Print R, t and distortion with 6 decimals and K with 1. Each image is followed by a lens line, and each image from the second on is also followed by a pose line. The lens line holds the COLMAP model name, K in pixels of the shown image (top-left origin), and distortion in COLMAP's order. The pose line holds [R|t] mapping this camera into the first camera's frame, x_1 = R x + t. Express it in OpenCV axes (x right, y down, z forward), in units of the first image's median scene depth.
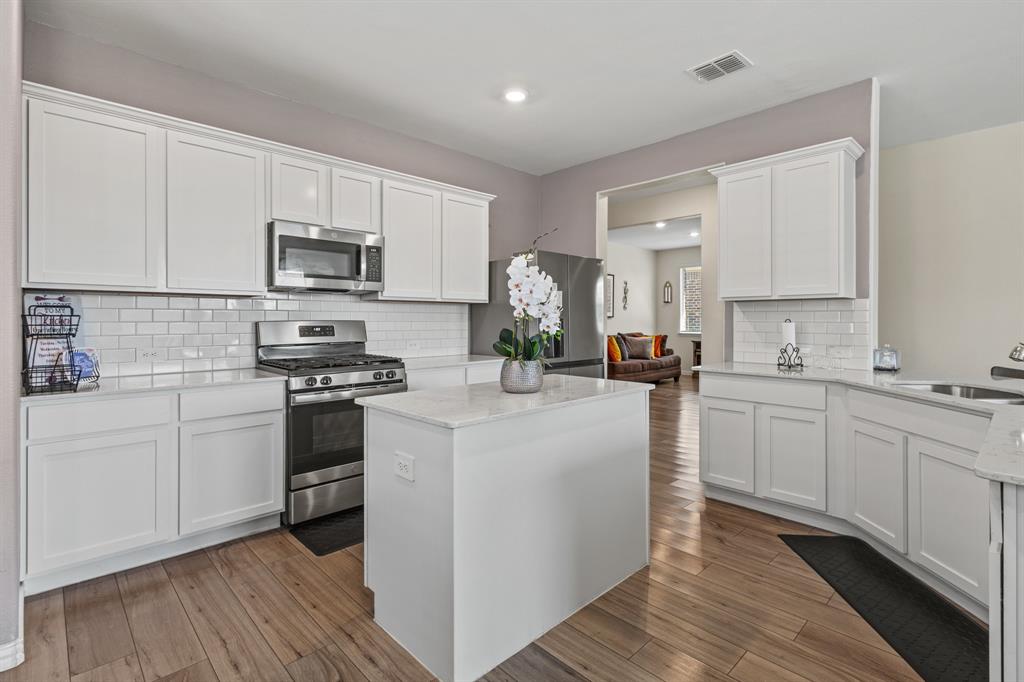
lens RADIAL K [[482.4, 0, 511.8], [0, 482.4, 320.9], [0, 0, 1]] dist [0.019285, -0.000333]
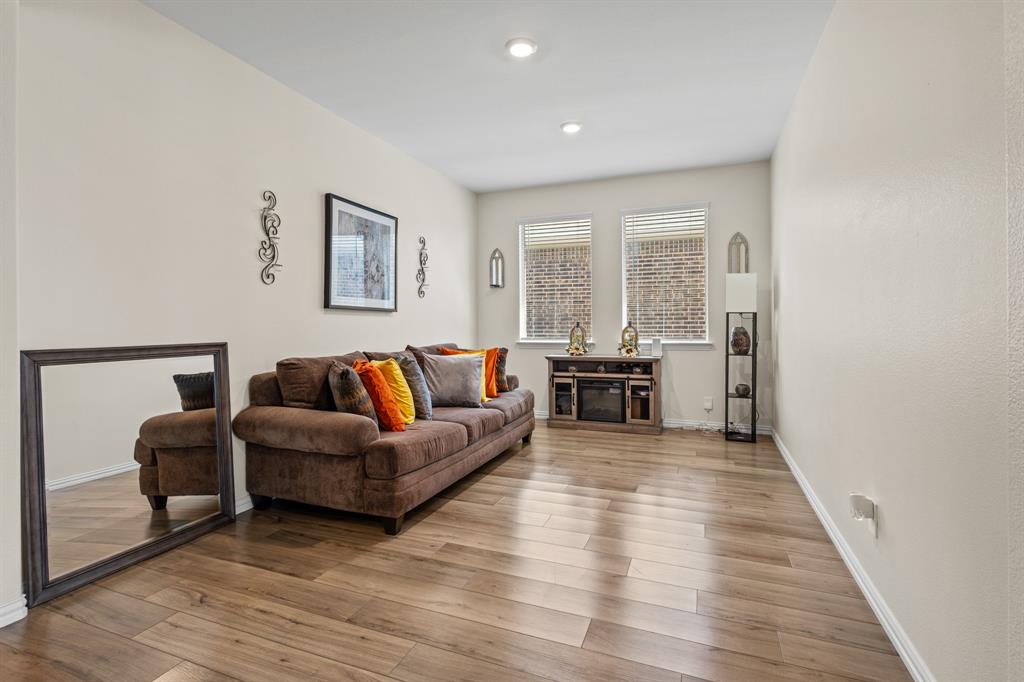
lens RADIAL K [[482.4, 0, 511.8], [0, 482.4, 320.9], [0, 0, 1]] dist [0.019285, -0.000333]
pose [[0.910402, -0.003539, 0.413711, 0.272637], [0.007268, 0.999946, -0.007440, 0.011563], [-0.413662, 0.009780, 0.910378, 1.218773]]
